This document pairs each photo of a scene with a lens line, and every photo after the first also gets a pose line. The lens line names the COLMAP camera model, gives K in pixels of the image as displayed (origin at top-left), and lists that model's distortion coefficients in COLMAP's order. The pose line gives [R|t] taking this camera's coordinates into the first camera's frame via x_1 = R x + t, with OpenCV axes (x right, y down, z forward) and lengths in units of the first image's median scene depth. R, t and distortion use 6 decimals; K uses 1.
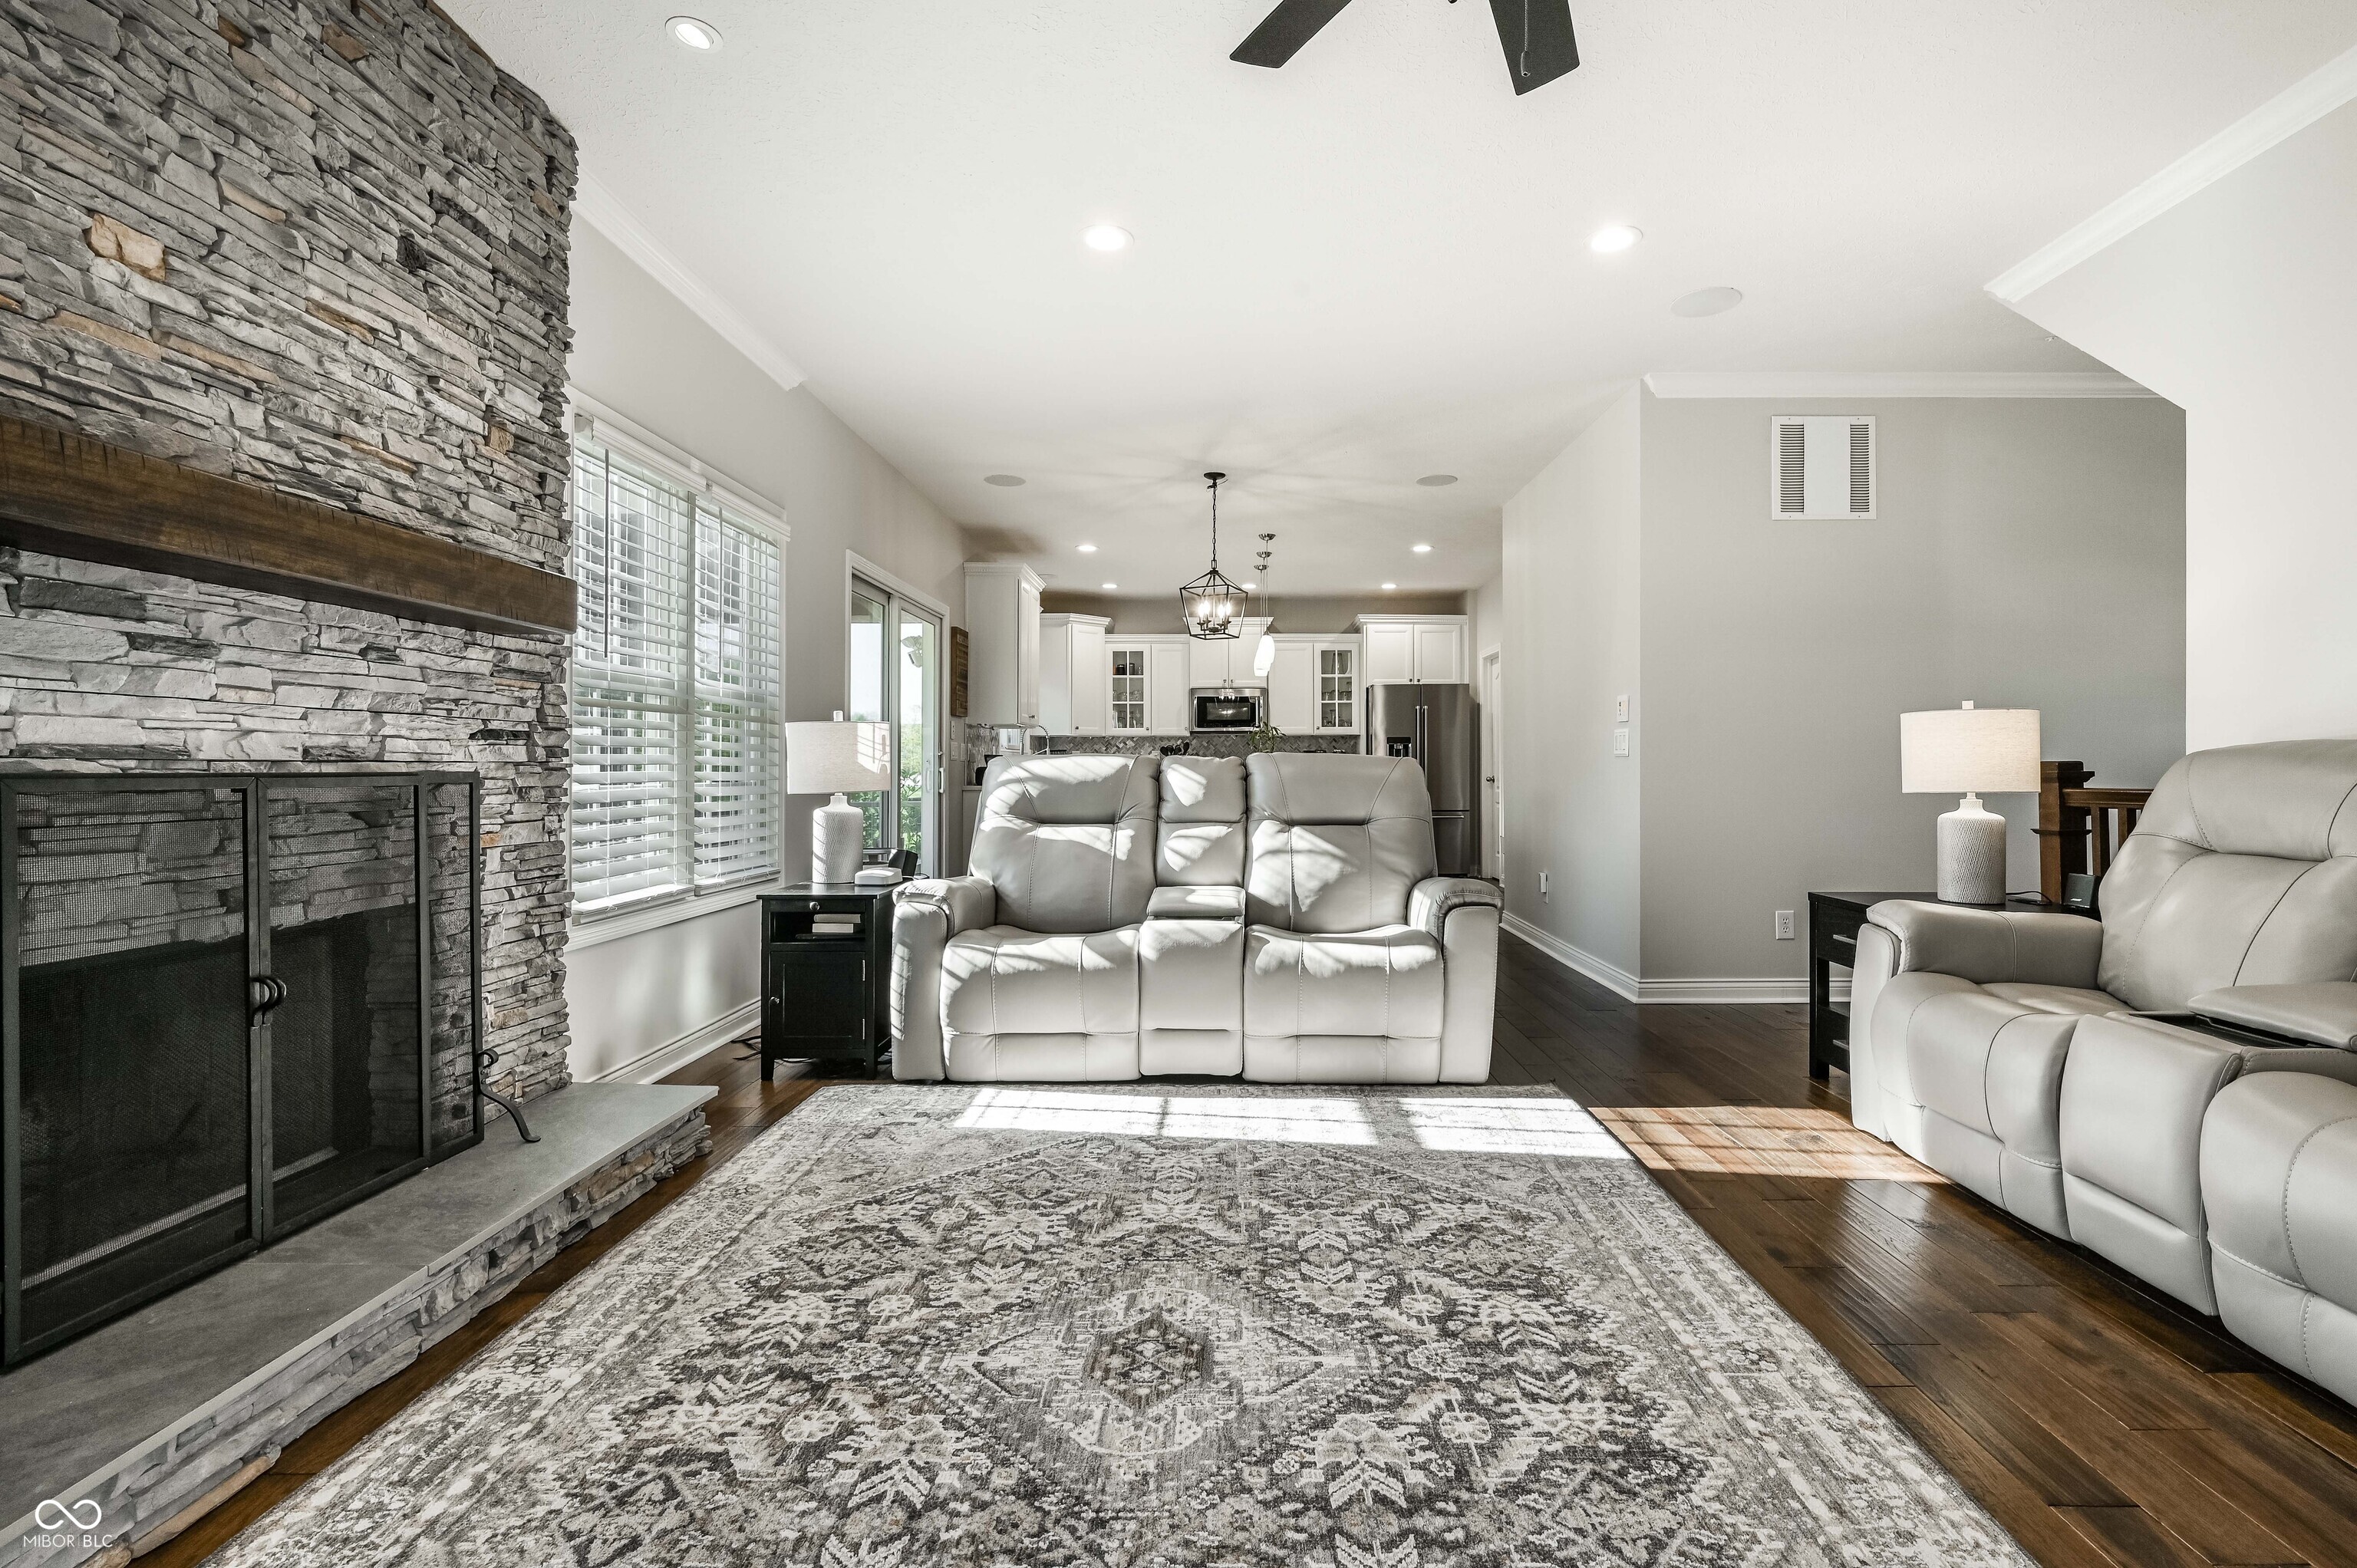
lens RADIAL K [[1111.6, 0, 1245.2], [0, 1111.6, 758.3], [0, 0, 1]] dist [-0.001820, -0.000088]
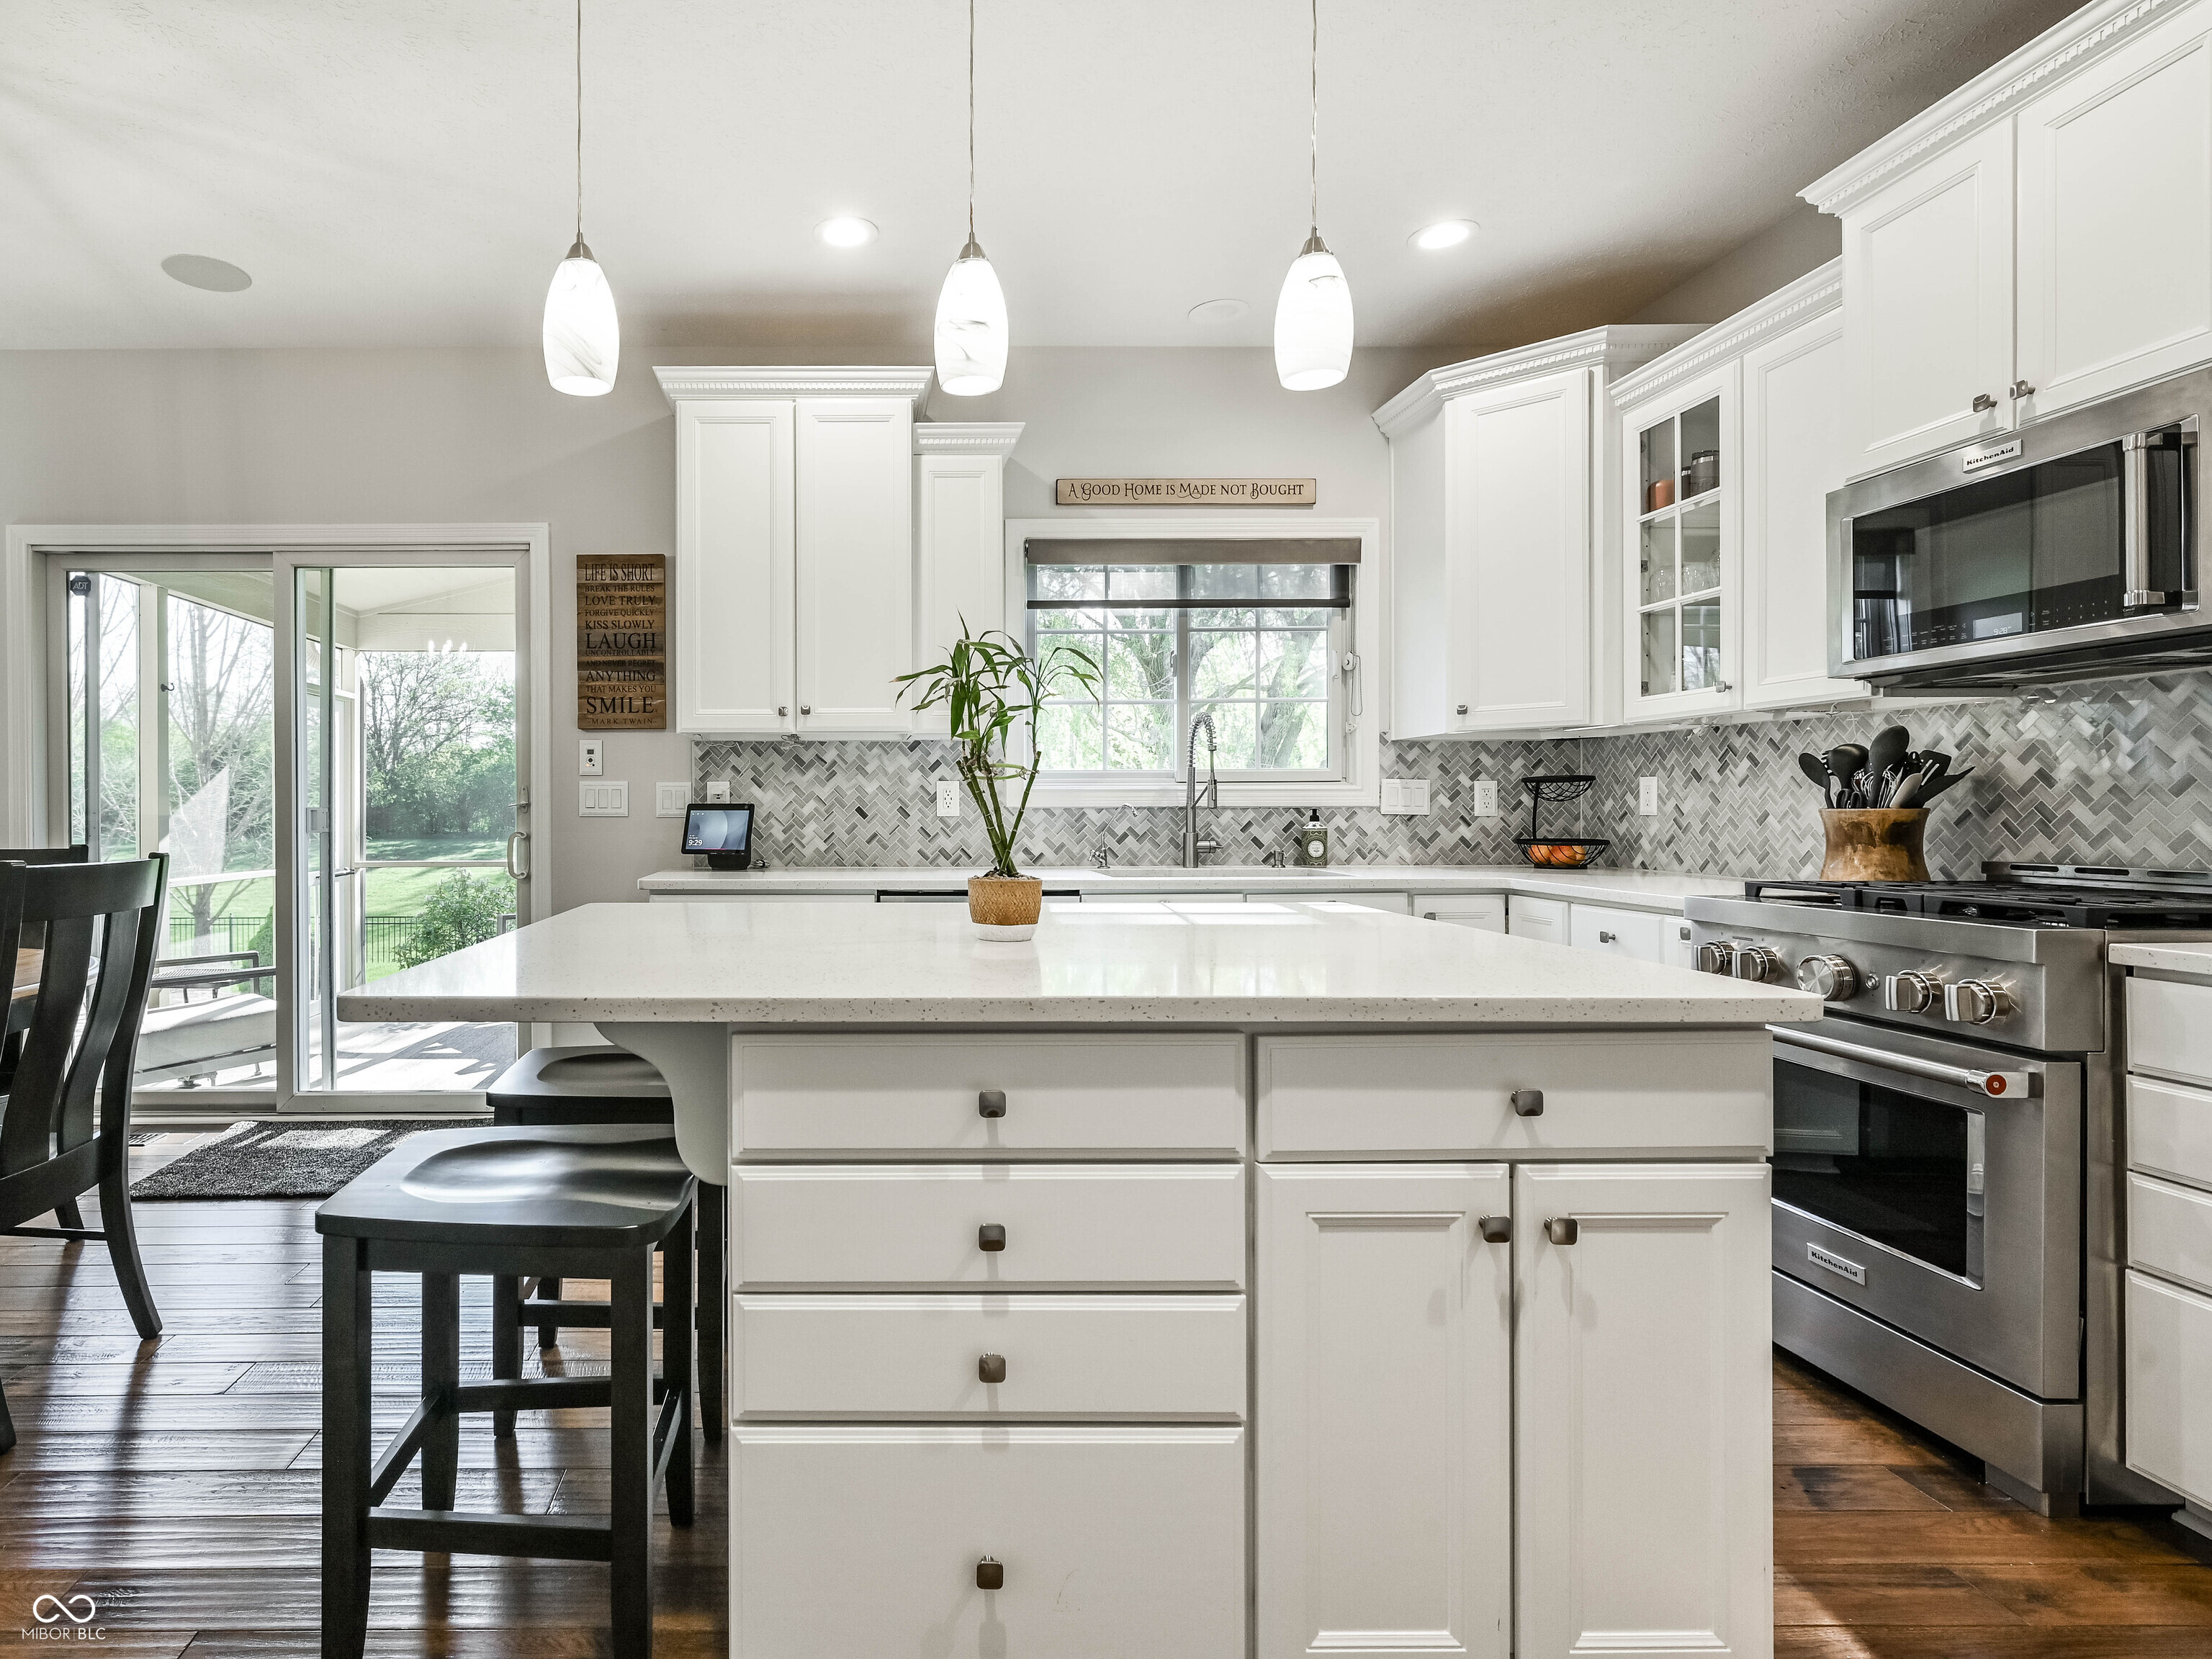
lens RADIAL K [[1154.8, 0, 845.6], [0, 1154.8, 817.5], [0, 0, 1]] dist [-0.000491, -0.000769]
pose [[-0.017797, 0.006809, -0.999818, 0.817663], [0.012816, 0.999896, 0.006581, -0.001521], [0.999759, -0.012696, -0.017883, 3.474129]]
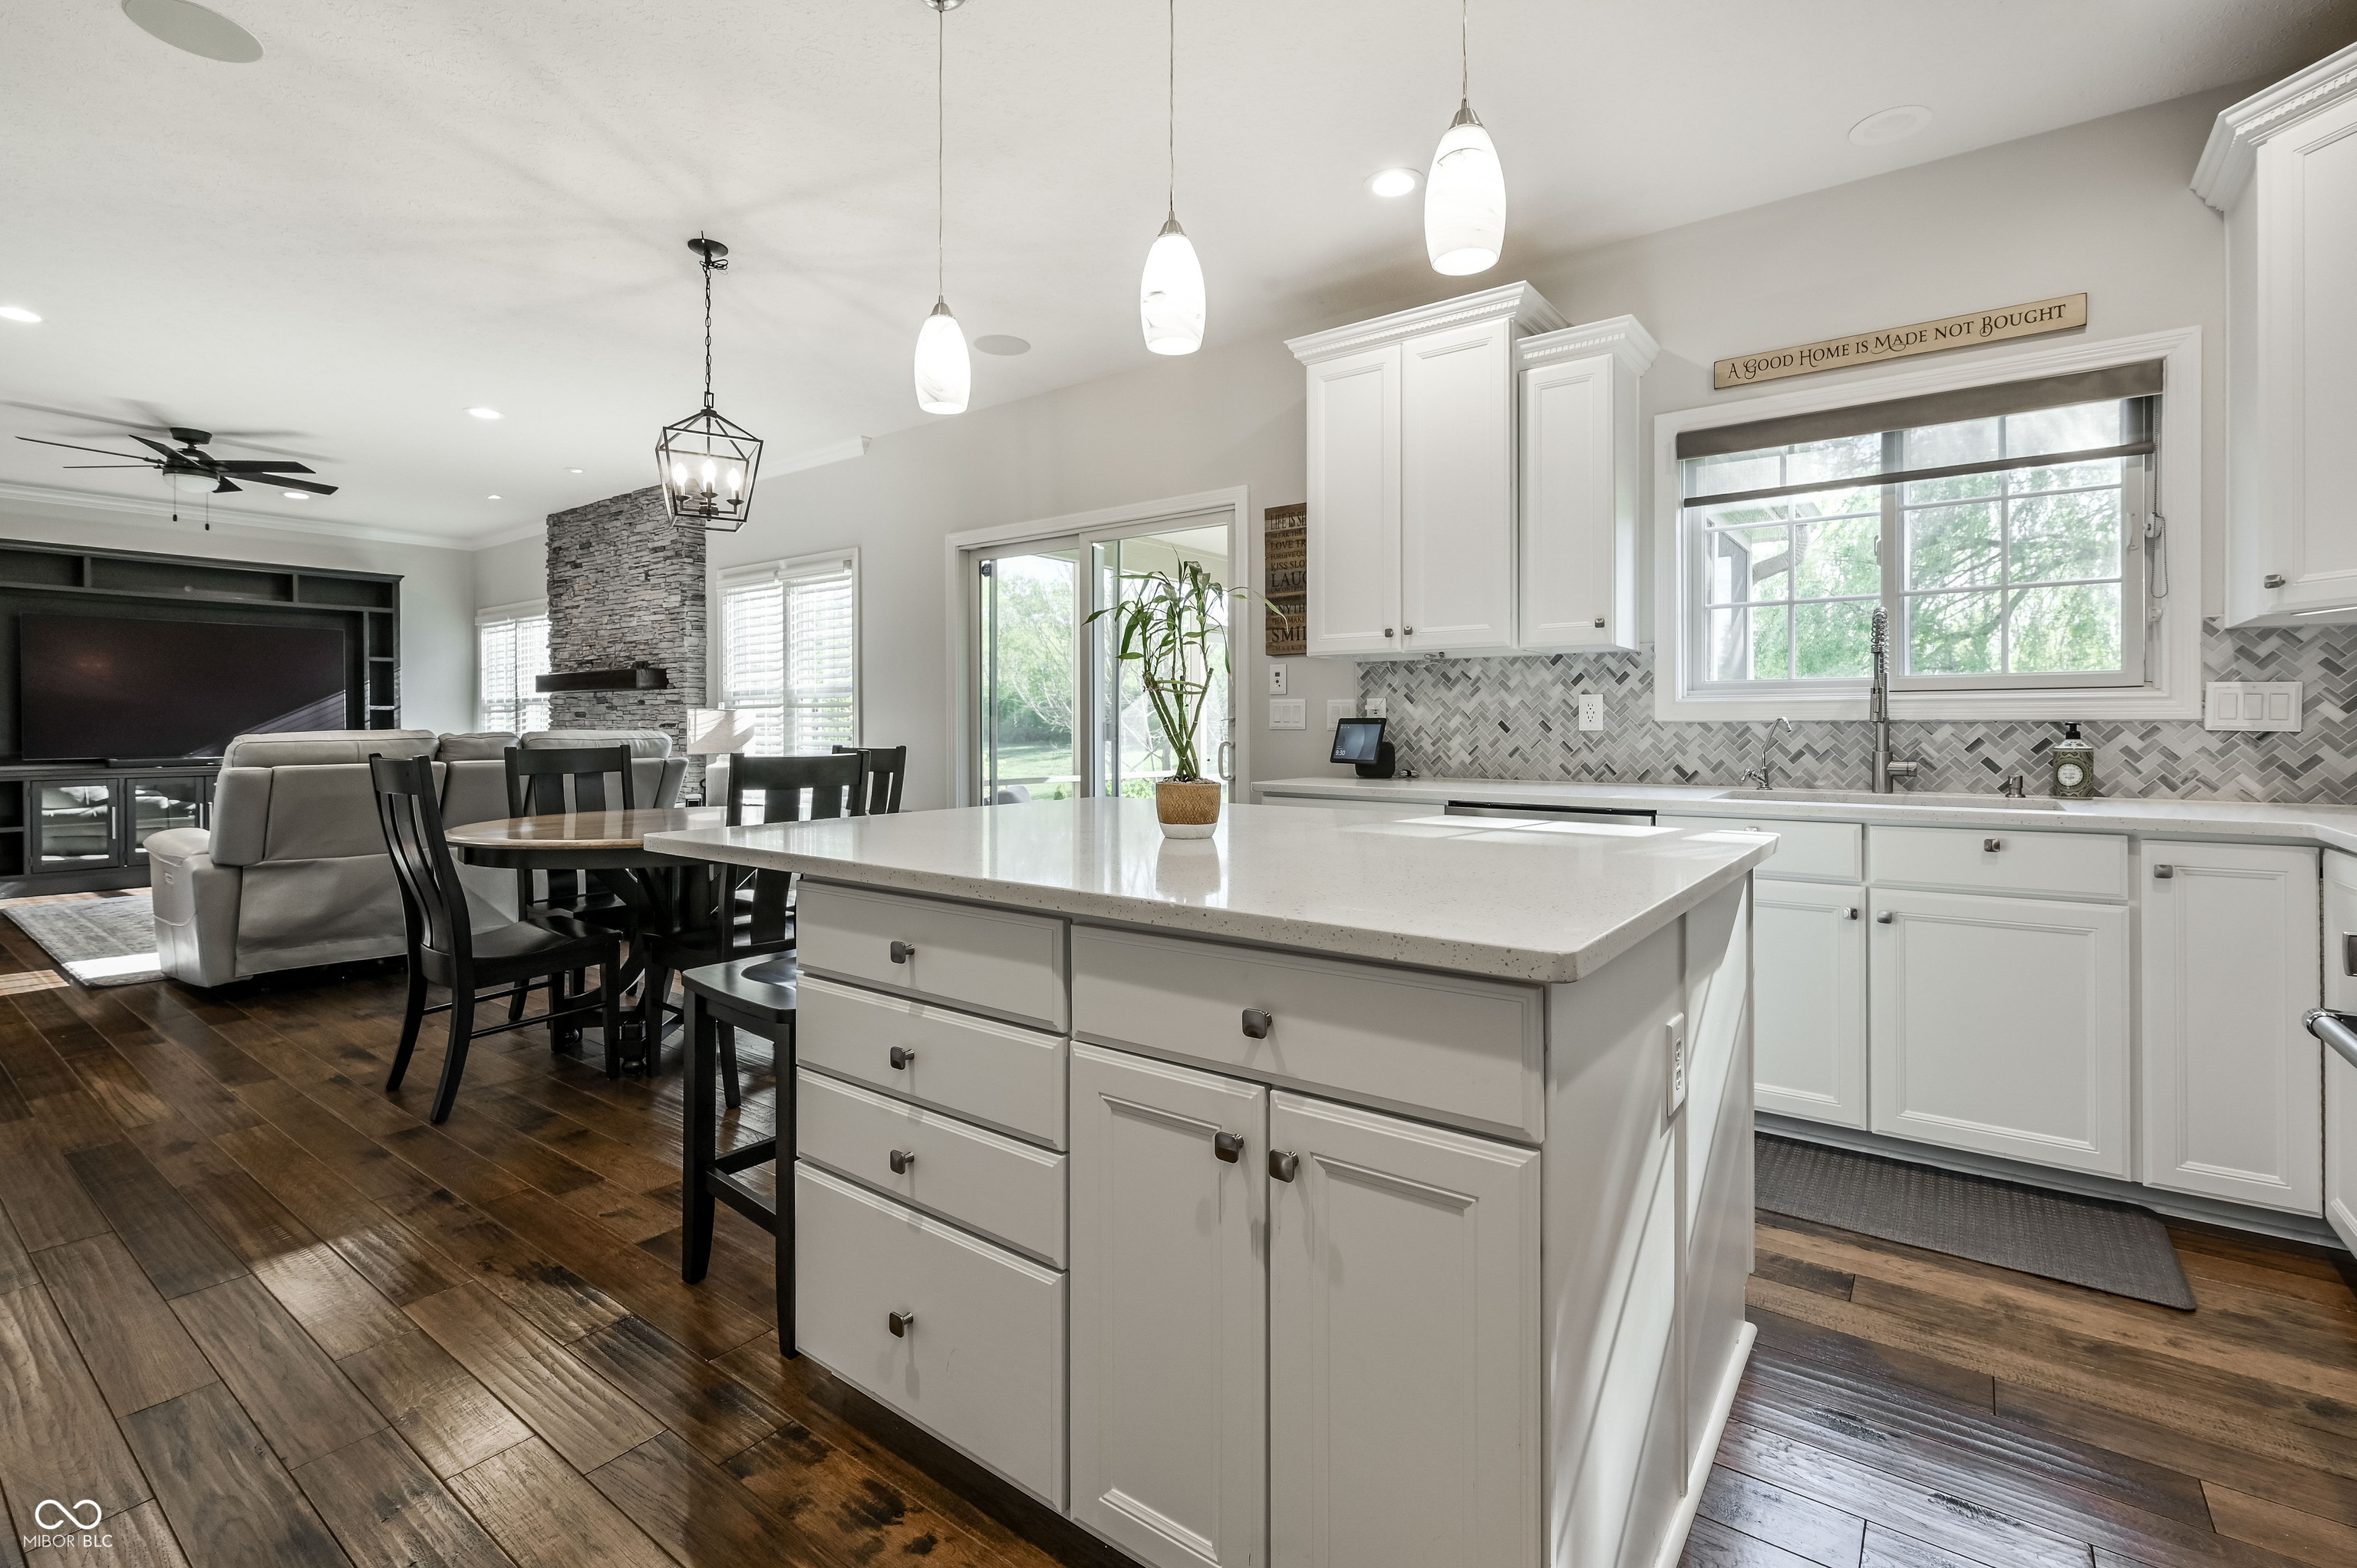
lens RADIAL K [[1048.8, 0, 1181.9], [0, 1048.8, 731.0], [0, 0, 1]] dist [-0.000635, 0.000213]
pose [[-0.610156, 0.003250, -0.792275, 0.672196], [0.008211, 0.999964, -0.002221, 0.008395], [0.792239, -0.007861, -0.610160, 4.020292]]
